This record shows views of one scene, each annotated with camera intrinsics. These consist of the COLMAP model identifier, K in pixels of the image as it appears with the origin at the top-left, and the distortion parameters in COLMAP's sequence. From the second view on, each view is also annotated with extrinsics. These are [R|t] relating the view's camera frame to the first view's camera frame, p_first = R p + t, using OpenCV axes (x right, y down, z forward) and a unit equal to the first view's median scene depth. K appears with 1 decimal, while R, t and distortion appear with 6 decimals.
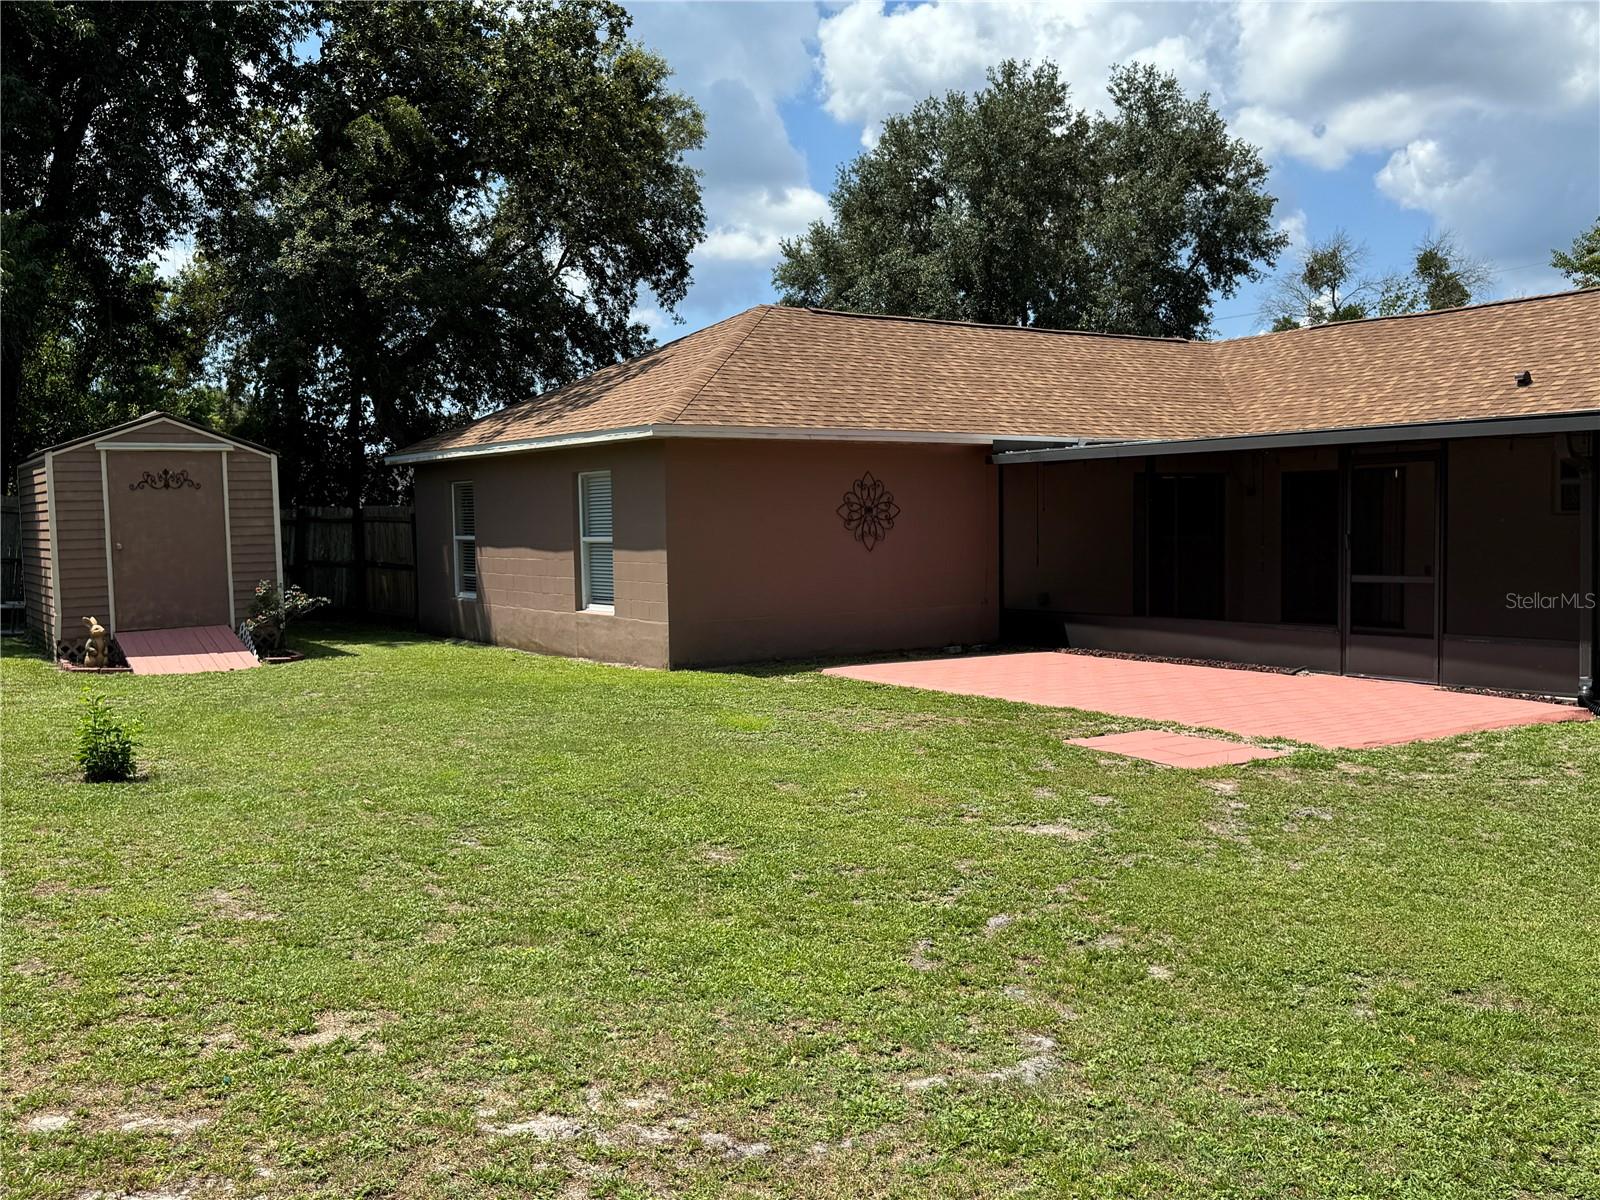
lens RADIAL K [[1406.0, 0, 792.6], [0, 1406.0, 604.8], [0, 0, 1]] dist [0.157909, -0.303790]
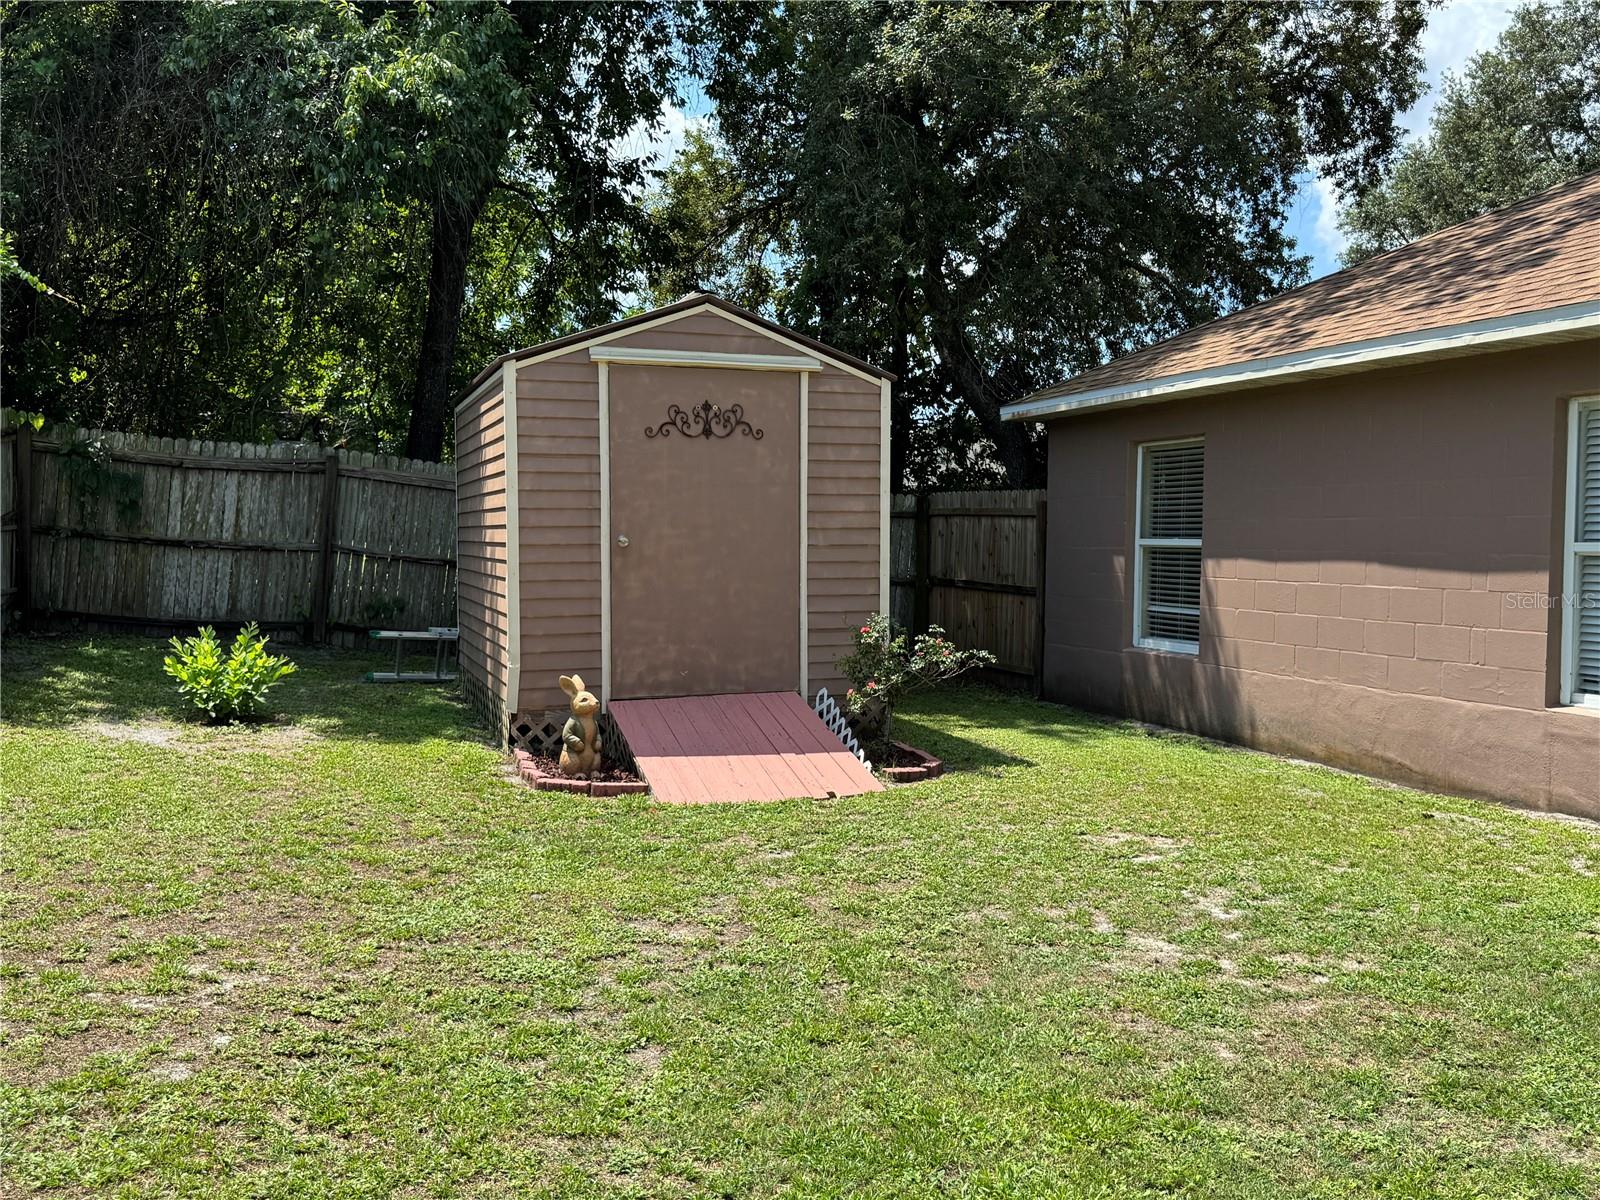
lens RADIAL K [[1431.0, 0, 834.6], [0, 1431.0, 607.1], [0, 0, 1]] dist [0.163641, -0.328530]
pose [[0.971615, 0.035460, -0.233897, -0.192142], [-0.037921, 0.999263, -0.006033, -0.011572], [0.233510, 0.014731, 0.972243, 0.357783]]
